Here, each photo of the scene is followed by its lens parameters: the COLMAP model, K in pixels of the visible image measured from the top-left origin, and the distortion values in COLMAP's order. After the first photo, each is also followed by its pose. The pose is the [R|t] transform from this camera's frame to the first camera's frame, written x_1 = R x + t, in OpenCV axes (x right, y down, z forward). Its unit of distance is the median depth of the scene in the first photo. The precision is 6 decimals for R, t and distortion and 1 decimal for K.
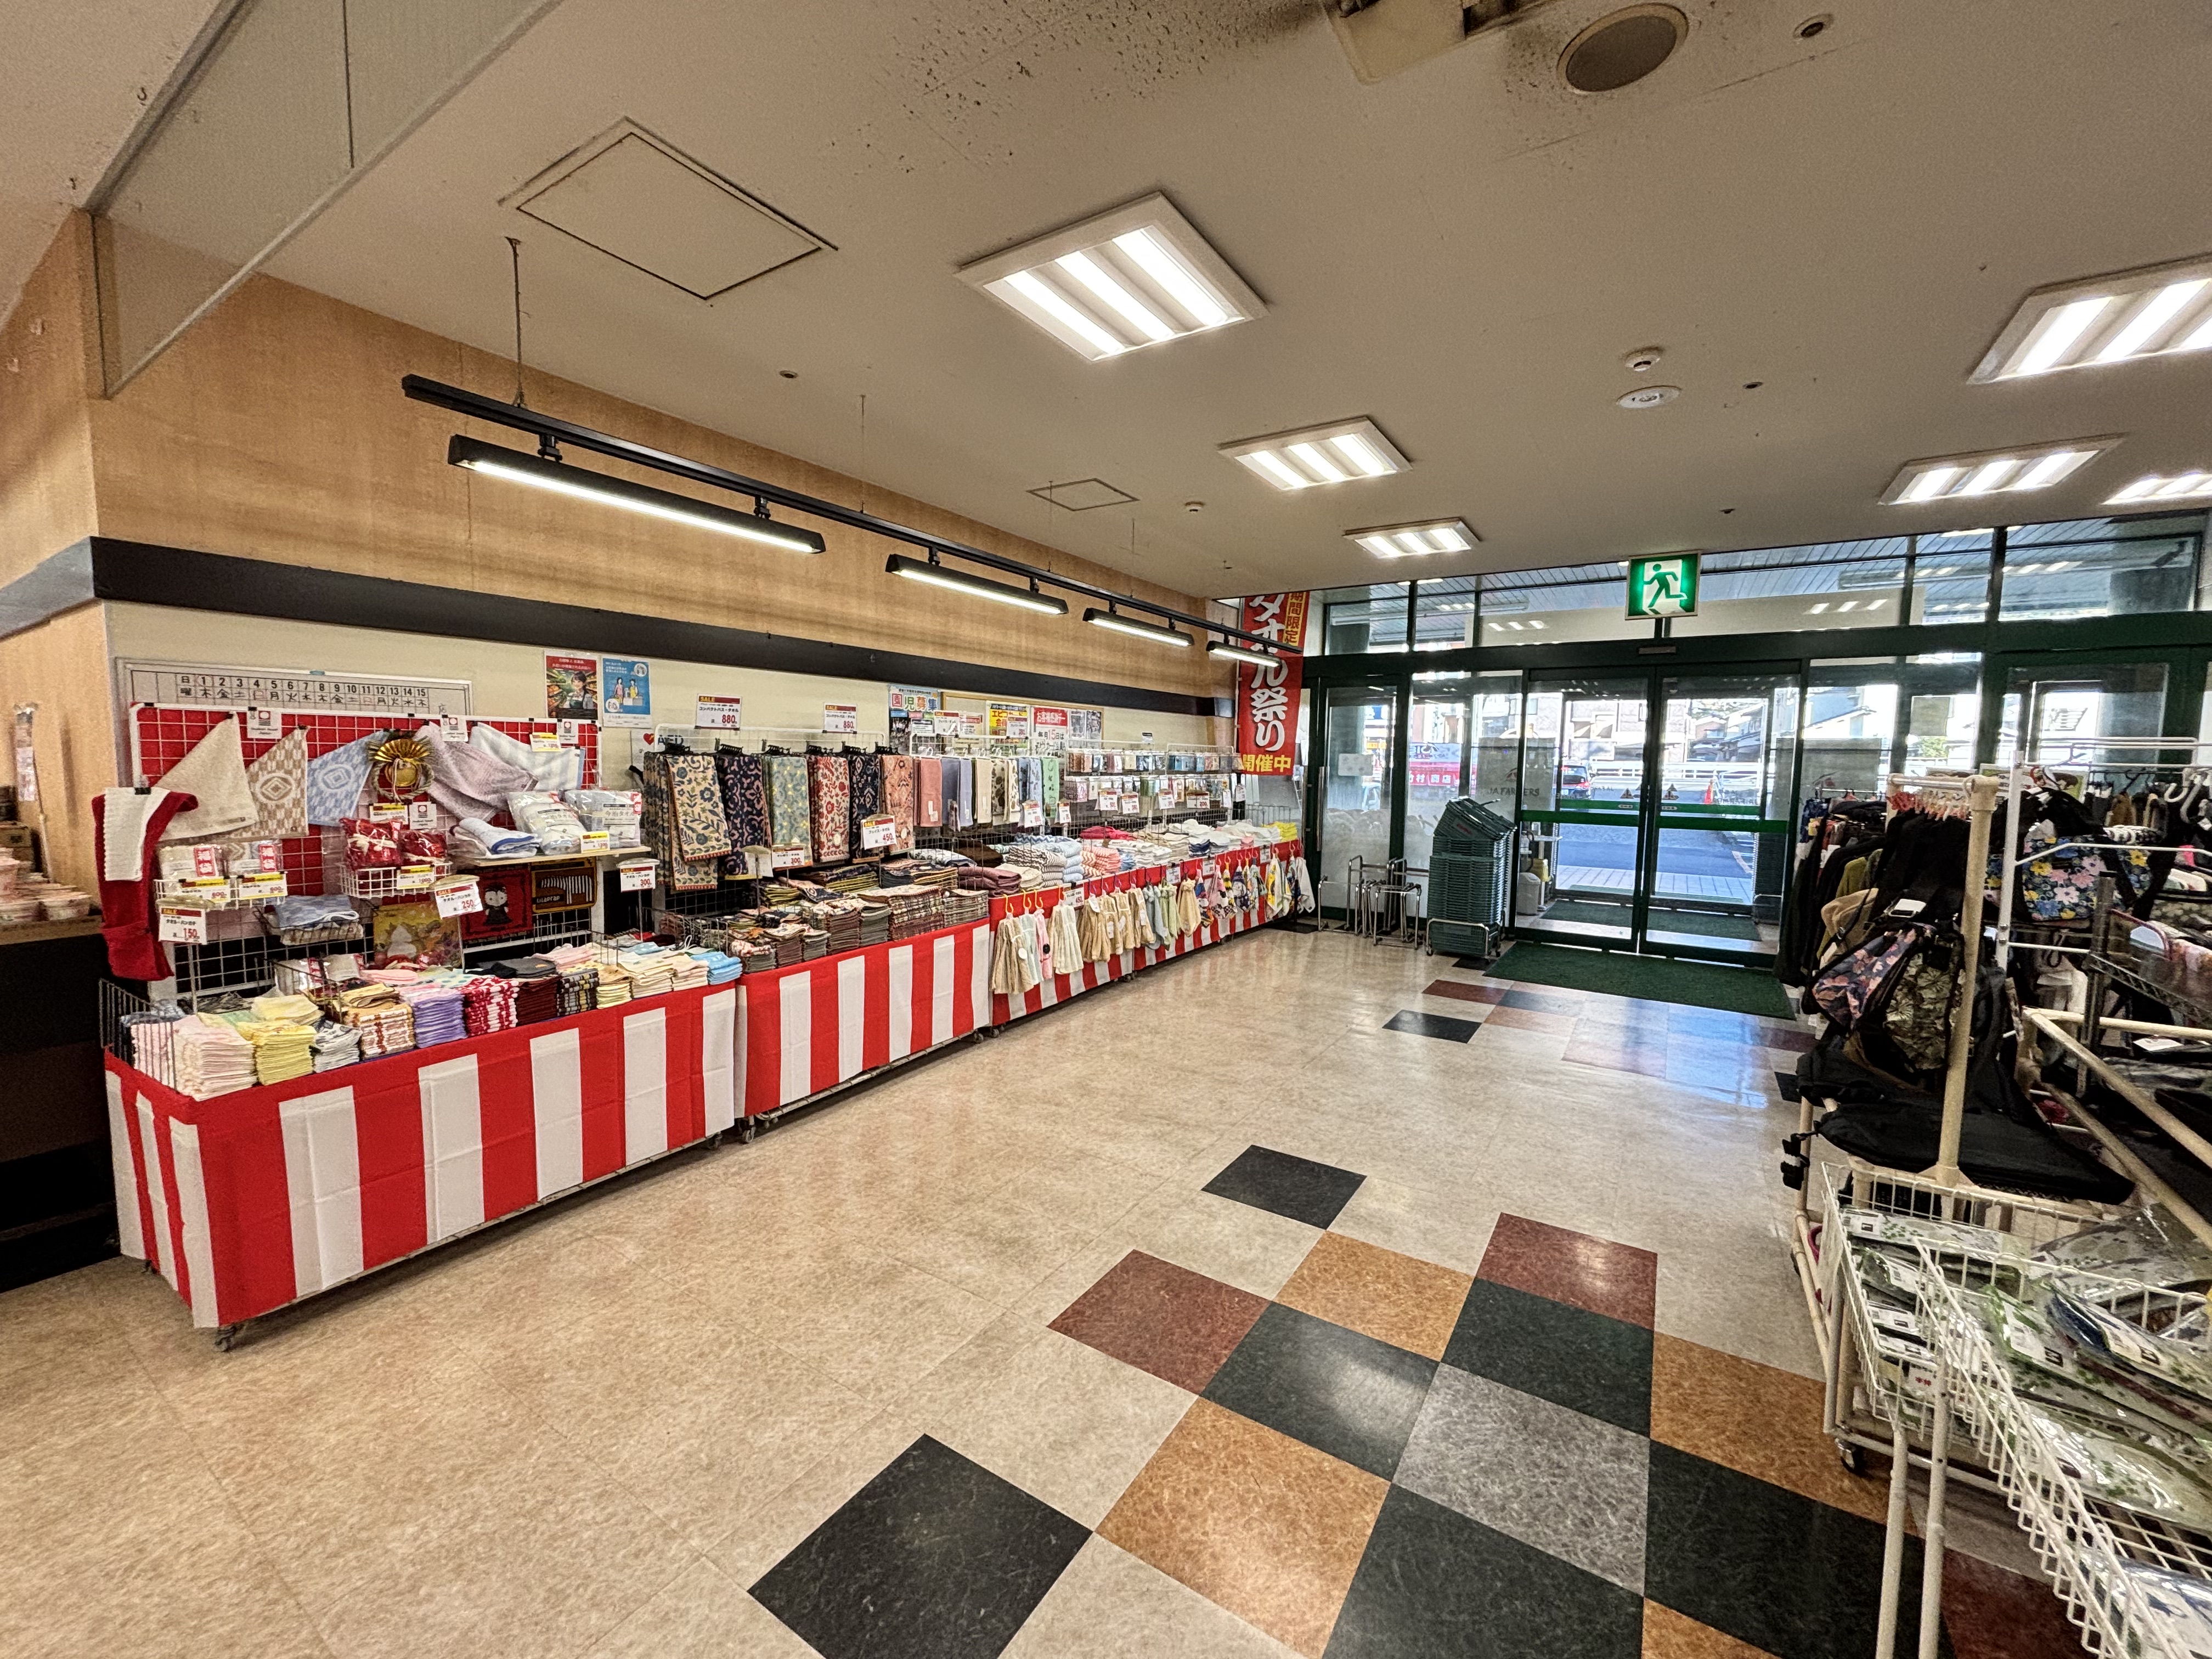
lens RADIAL K [[876.6, 0, 1099.6], [0, 876.6, 833.0], [0, 0, 1]] dist [0.001652, 0.000507]
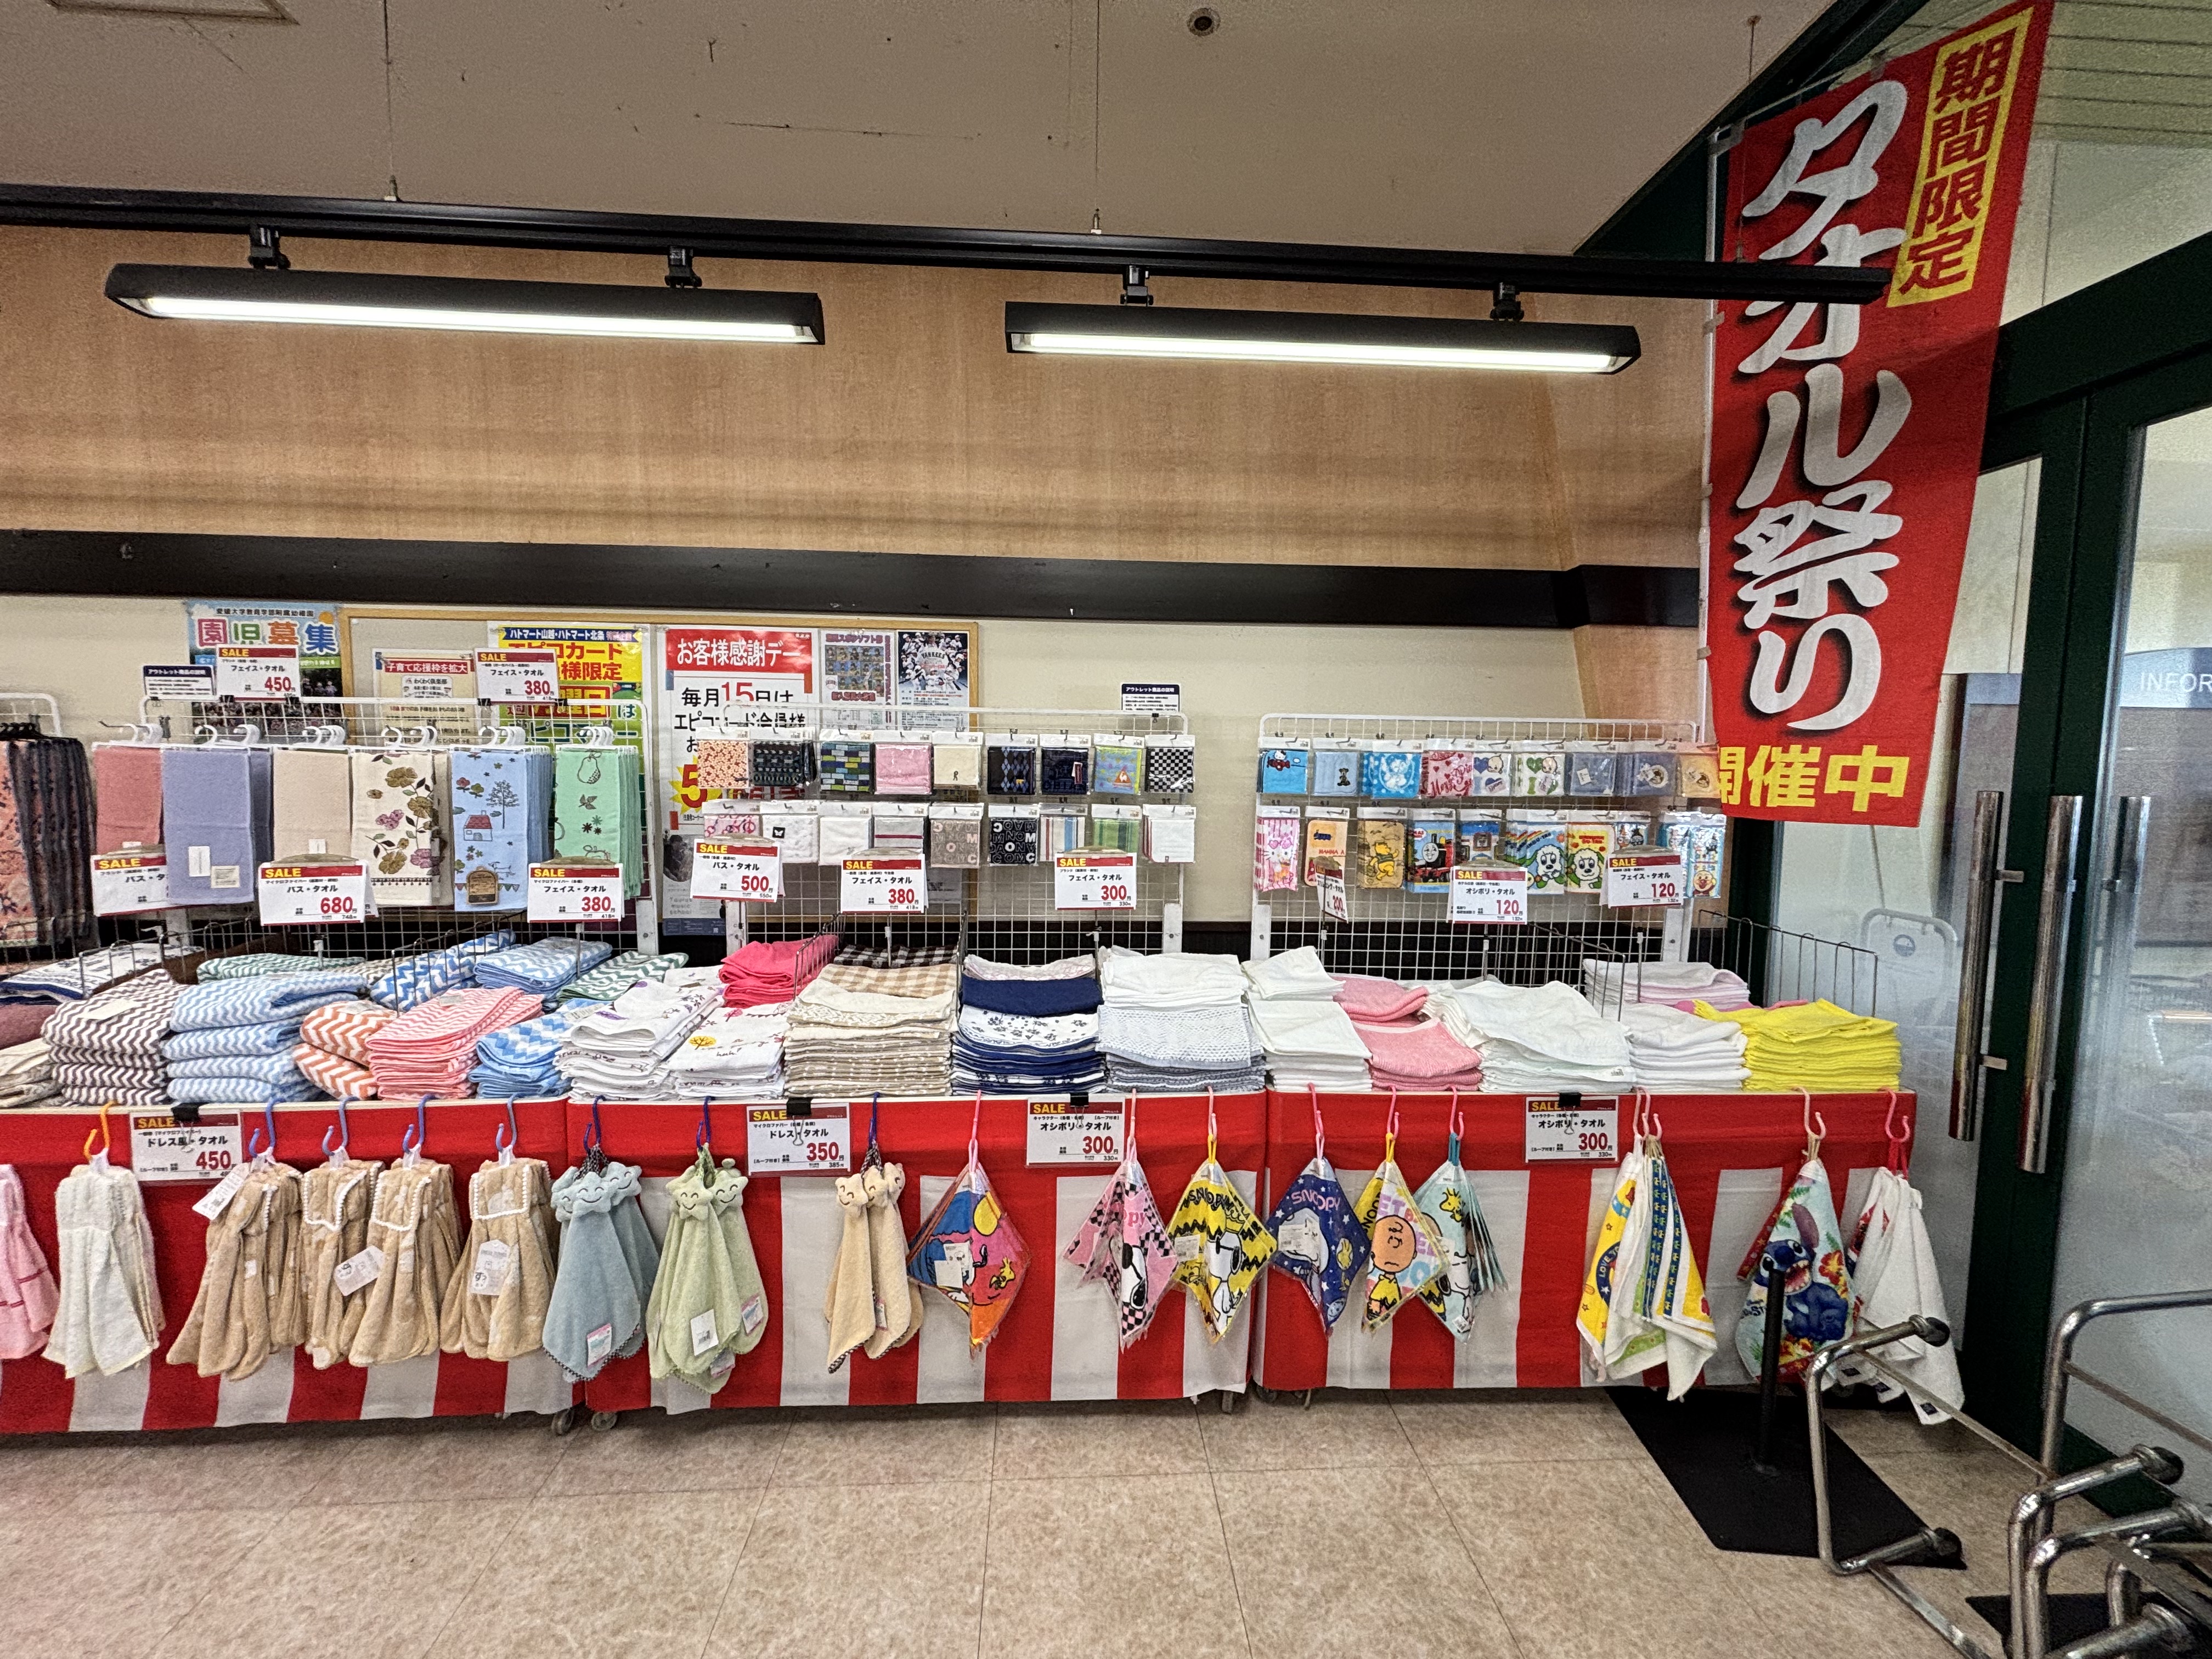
lens RADIAL K [[891.5, 0, 1103.6], [0, 891.5, 826.0], [0, 0, 1]] dist [-0.001499, -0.000207]
pose [[0.594594, 0.051199, -0.802394, 0.713536], [-0.075483, 0.997117, 0.007689, -0.127911], [0.800475, 0.055995, 0.596744, 1.674246]]
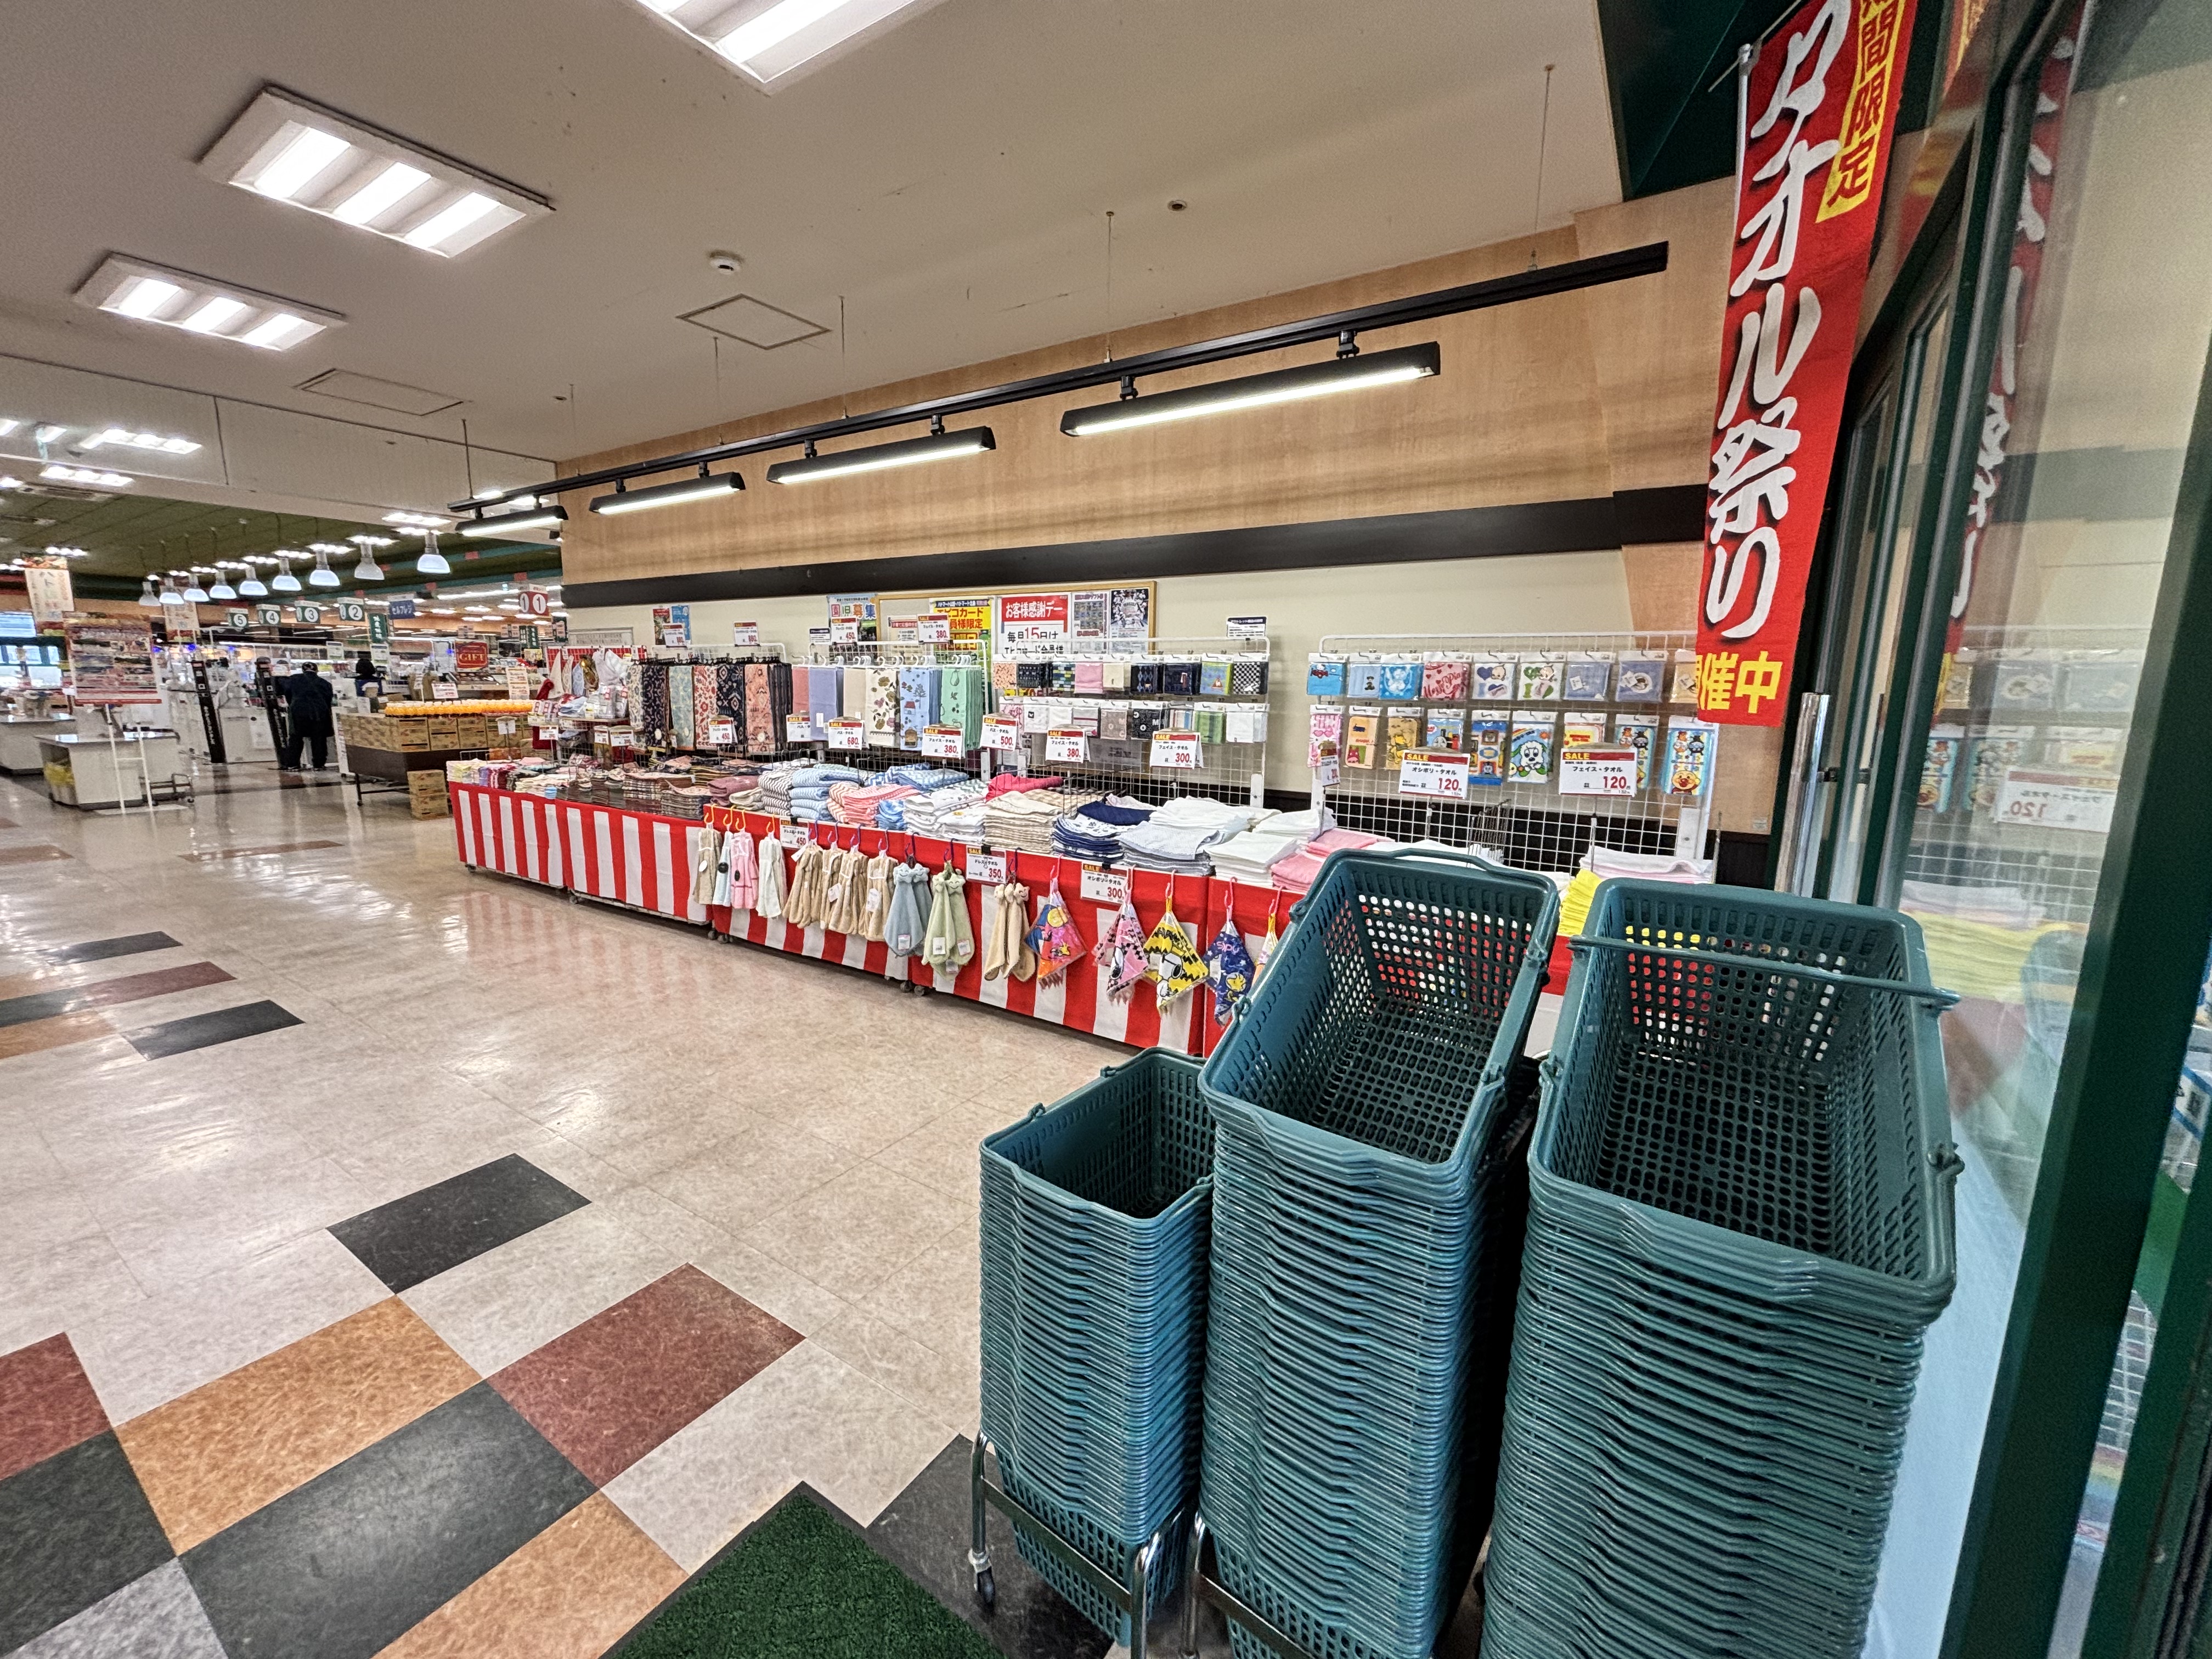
lens RADIAL K [[888.4, 0, 1098.3], [0, 888.4, 829.1], [0, 0, 1]] dist [0.020834, -0.015468]
pose [[-0.008226, 0.152571, -0.988258, 1.240901], [-0.103561, 0.982847, 0.152598, -0.139317], [0.994589, 0.103600, 0.007715, 1.993306]]
